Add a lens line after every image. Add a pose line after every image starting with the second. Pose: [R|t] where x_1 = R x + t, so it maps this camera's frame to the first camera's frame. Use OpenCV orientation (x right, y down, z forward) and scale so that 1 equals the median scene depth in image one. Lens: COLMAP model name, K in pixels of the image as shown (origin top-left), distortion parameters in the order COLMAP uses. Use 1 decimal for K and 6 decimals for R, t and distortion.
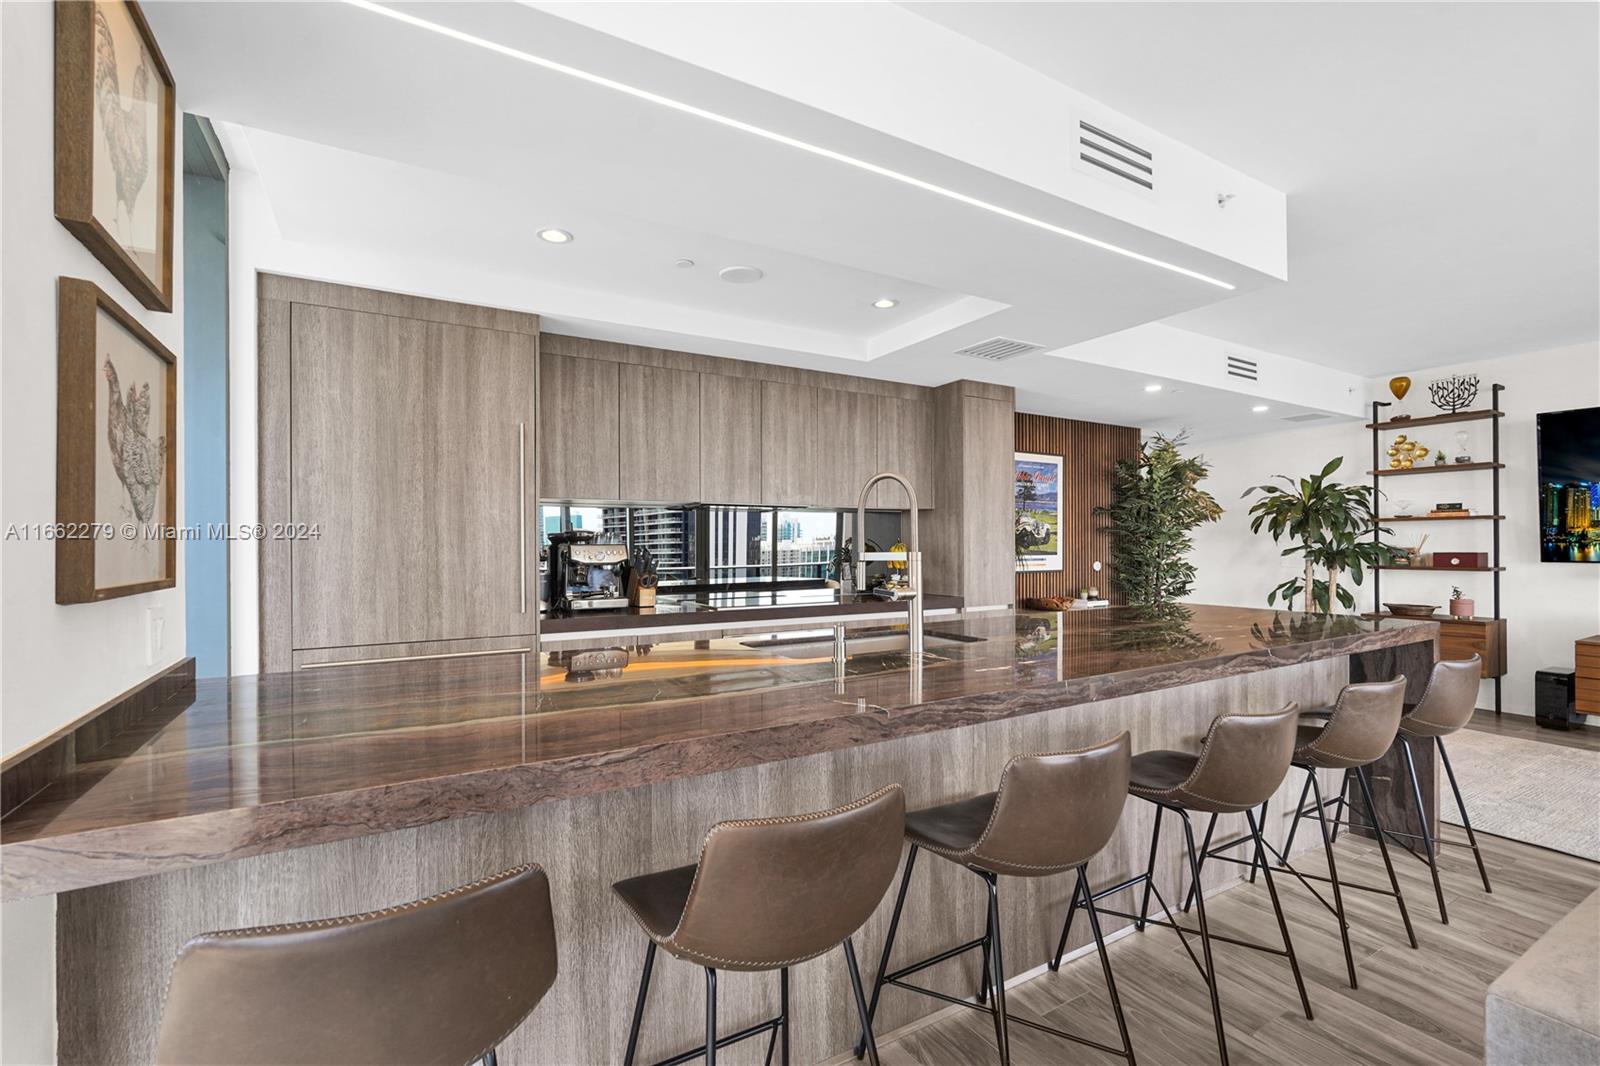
lens RADIAL K [[711.3, 0, 801.7], [0, 711.3, 546.1], [0, 0, 1]] dist [-0.018891, 0.008751]
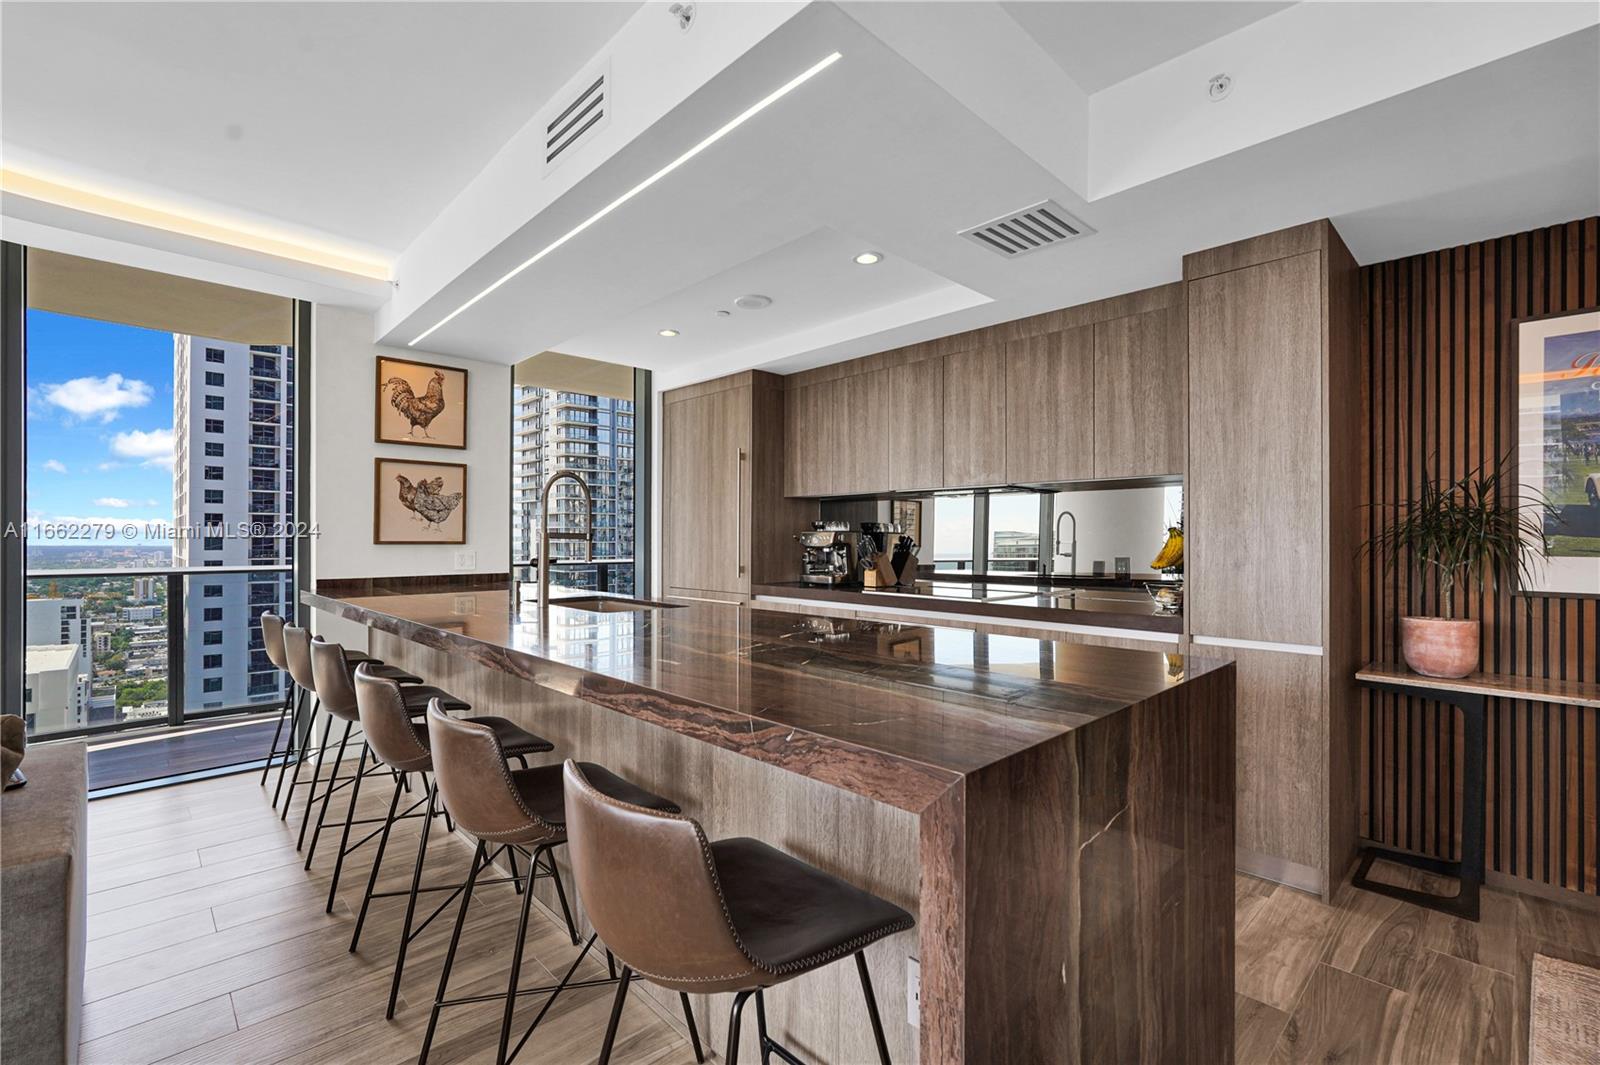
lens RADIAL K [[710.1, 0, 798.9], [0, 710.1, 537.2], [0, 0, 1]] dist [-0.013380, 0.001121]
pose [[0.231106, 0.000475, -0.972928, 0.766839], [-0.007793, 0.999969, -0.001363, 0.007795], [0.972897, 0.007897, 0.231102, 0.569007]]
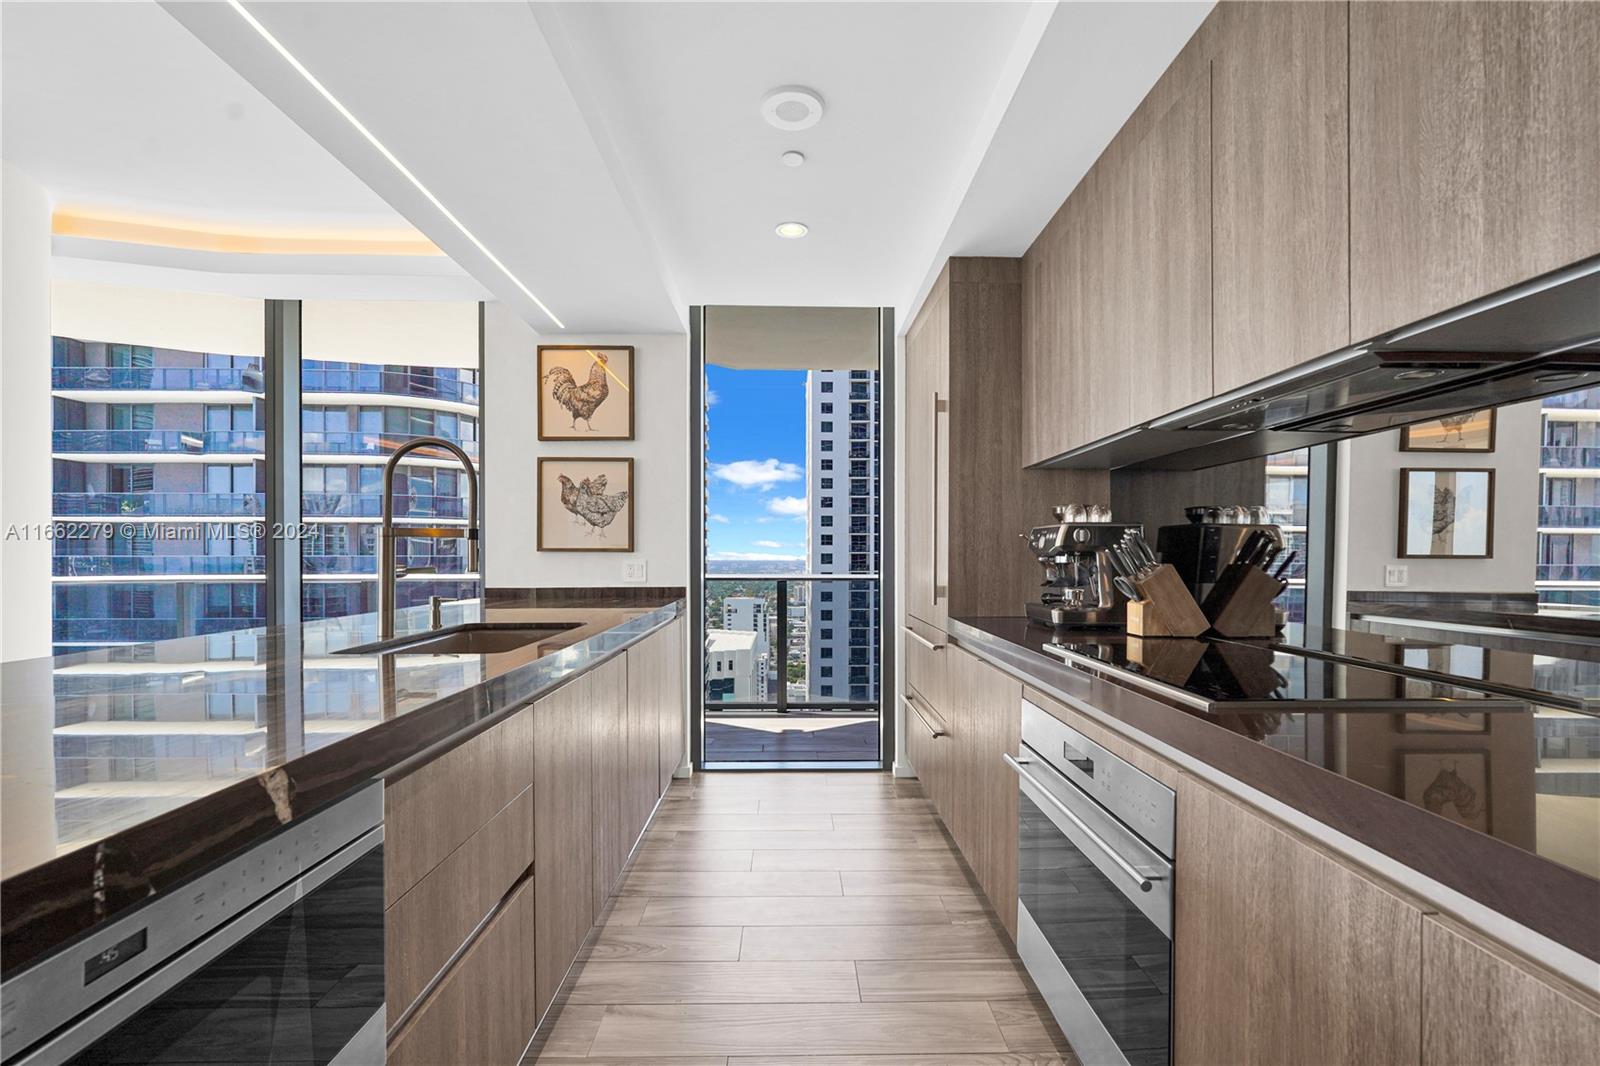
lens RADIAL K [[727.6, 0, 805.5], [0, 727.6, 557.3], [0, 0, 1]] dist [-0.018946, 0.009355]
pose [[-0.486400, 0.006263, -0.873714, 0.350912], [-0.002362, 0.999961, 0.008483, 0.018962], [0.873733, 0.006190, -0.486367, 0.947109]]
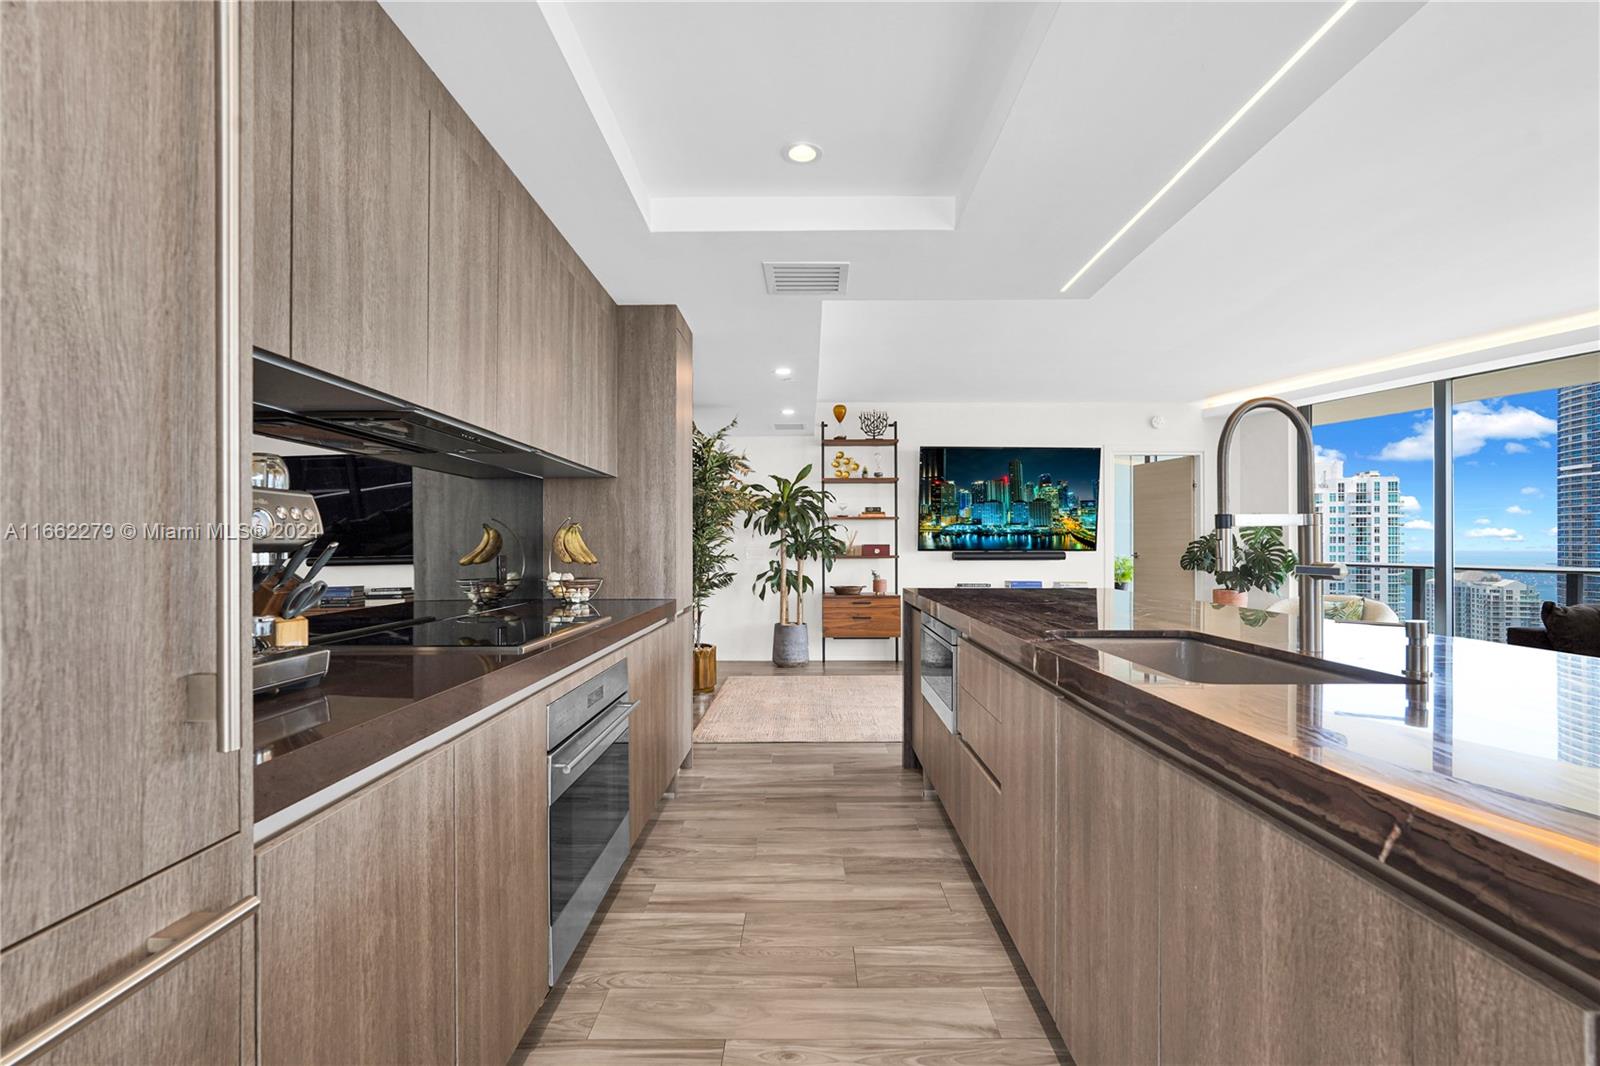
lens RADIAL K [[714.1, 0, 801.5], [0, 714.1, 547.0], [0, 0, 1]] dist [-0.020263, 0.009565]
pose [[0.511760, 0.001006, 0.859128, -0.358778], [0.002721, 0.999992, -0.002792, 0.020924], [-0.859124, 0.003766, 0.511753, 0.529341]]
